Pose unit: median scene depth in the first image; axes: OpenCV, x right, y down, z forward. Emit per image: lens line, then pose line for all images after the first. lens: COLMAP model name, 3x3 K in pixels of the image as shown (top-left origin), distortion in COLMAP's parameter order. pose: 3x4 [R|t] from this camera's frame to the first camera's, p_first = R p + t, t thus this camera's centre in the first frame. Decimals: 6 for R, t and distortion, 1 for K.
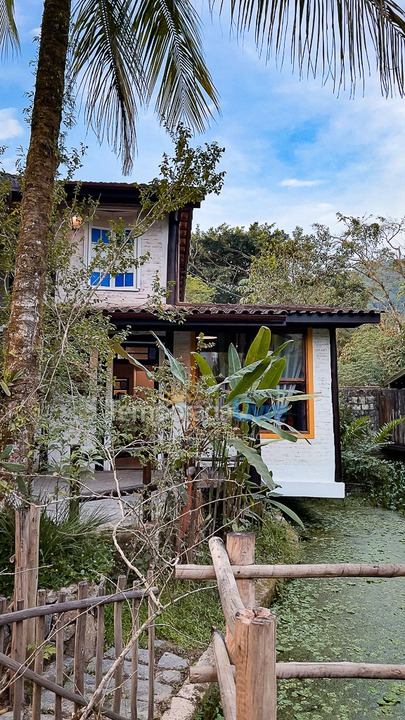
lens RADIAL K [[538.6, 0, 198.9], [0, 538.6, 366.0], [0, 0, 1]] dist [0.064418, -0.085754]
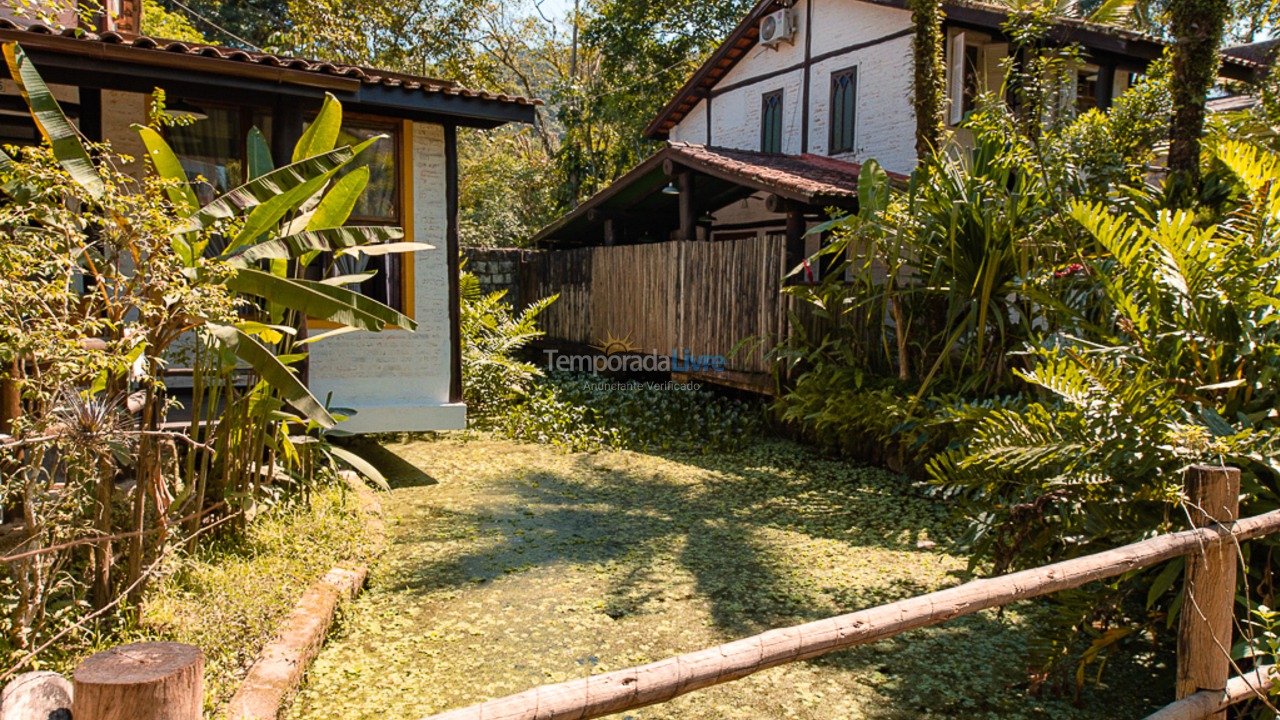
lens RADIAL K [[868.9, 0, 637.5], [0, 868.9, 362.6], [0, 0, 1]] dist [0.062577, -0.000065]
pose [[0.895187, -0.025455, 0.444963, 0.020456], [-0.048529, 0.986865, 0.154088, 0.020303], [-0.443041, -0.159531, 0.882193, 0.107635]]
